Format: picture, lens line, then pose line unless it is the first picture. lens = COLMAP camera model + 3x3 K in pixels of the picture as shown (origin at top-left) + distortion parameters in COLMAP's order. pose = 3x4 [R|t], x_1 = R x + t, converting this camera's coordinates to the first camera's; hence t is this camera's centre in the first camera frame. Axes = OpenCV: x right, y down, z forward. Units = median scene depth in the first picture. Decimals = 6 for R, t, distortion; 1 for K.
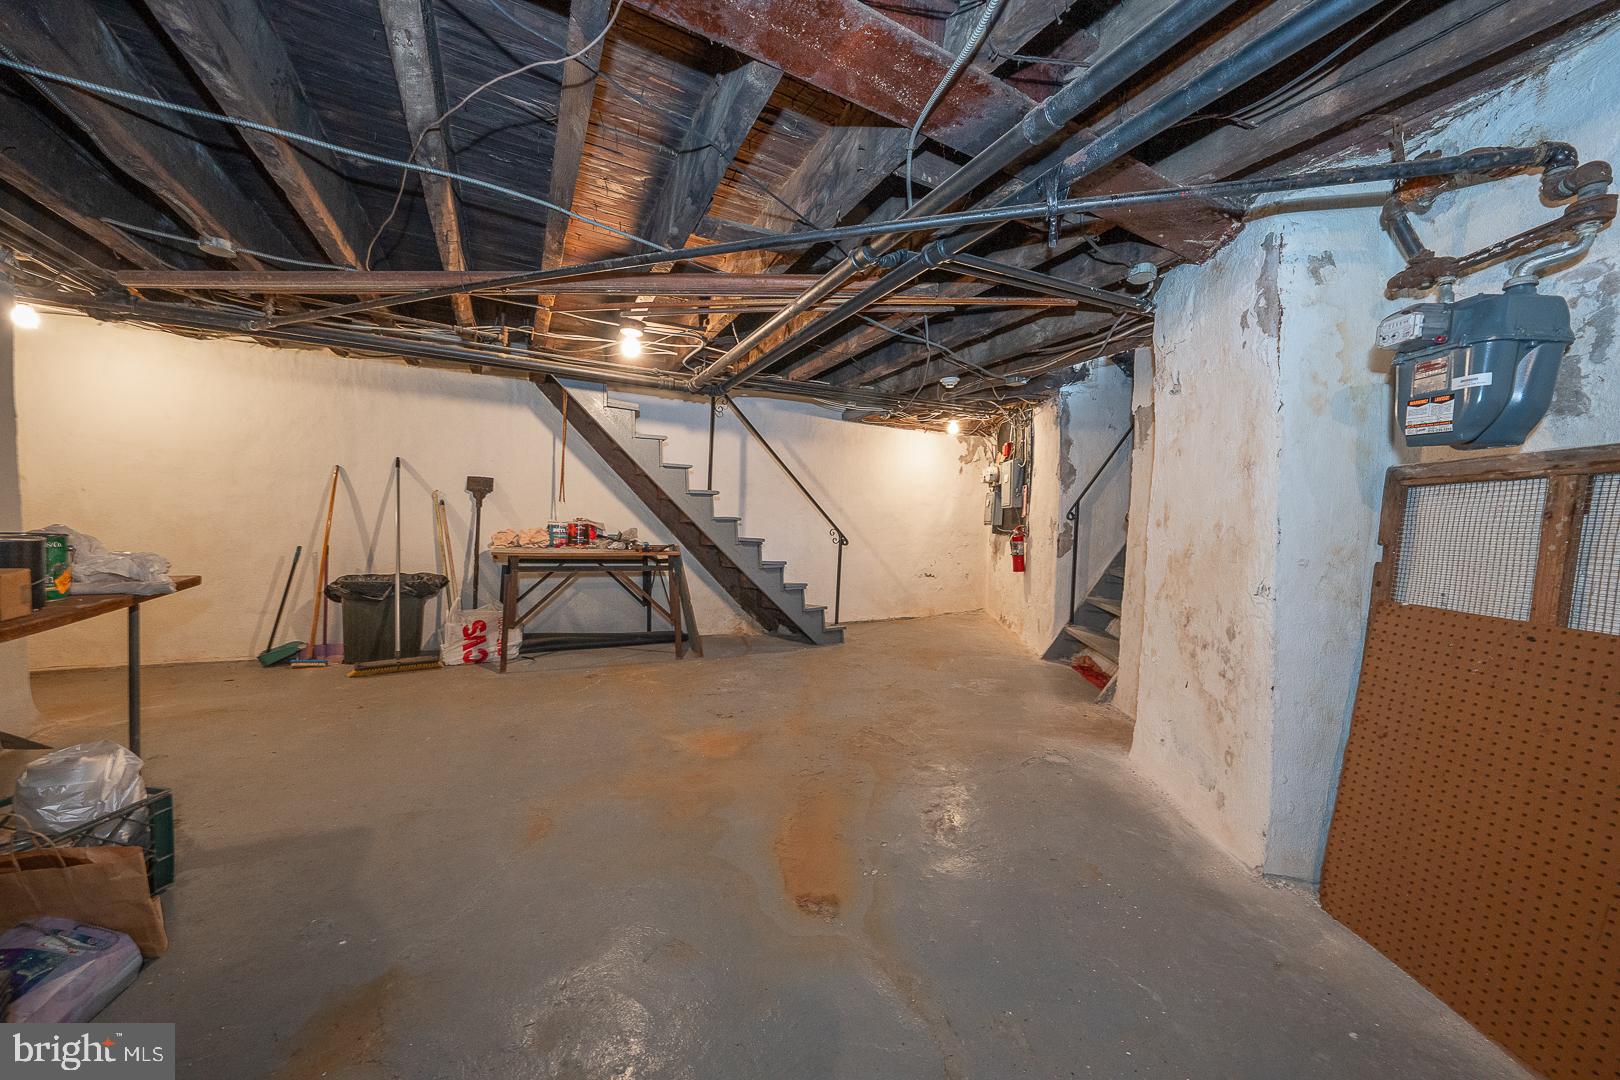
lens RADIAL K [[550.8, 0, 813.7], [0, 550.8, 538.8], [0, 0, 1]] dist [-0.006904, 0.000636]
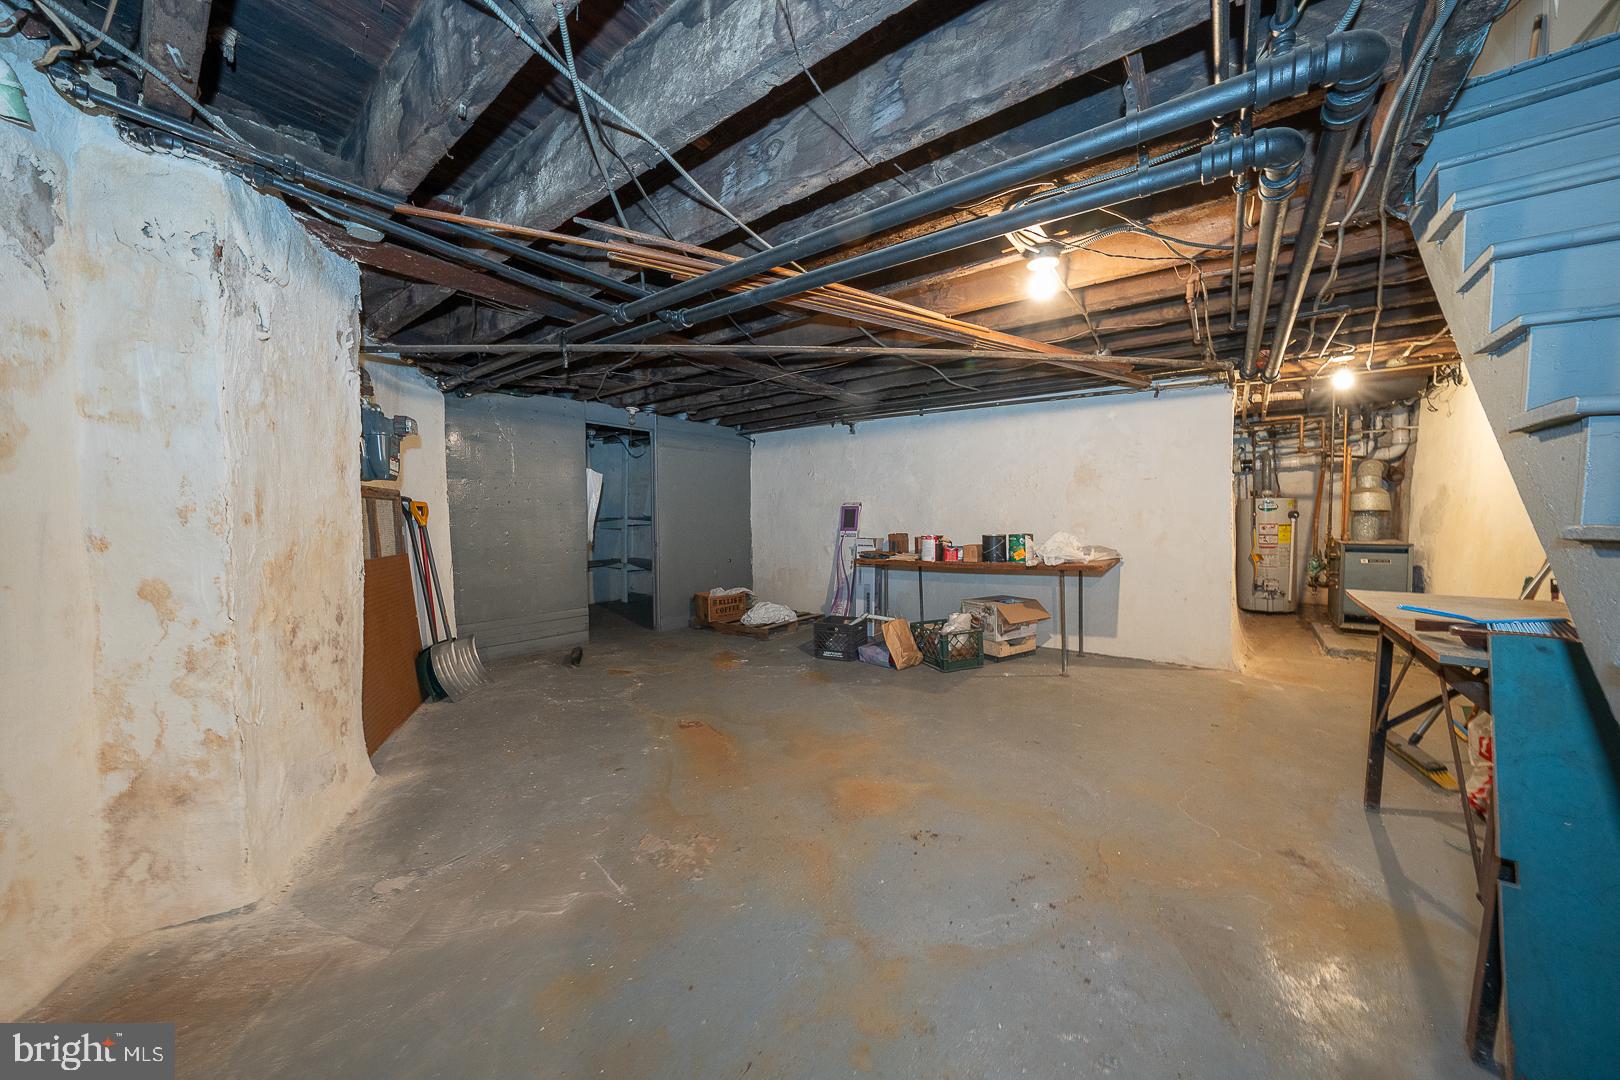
lens RADIAL K [[550.8, 0, 810.8], [0, 550.8, 527.7], [0, 0, 1]] dist [-0.006904, 0.000636]
pose [[-0.908592, -0.022026, -0.417103, 0.292171], [-0.039241, 0.998693, 0.032743, -0.065201], [0.415837, 0.046117, -0.908269, 1.898508]]
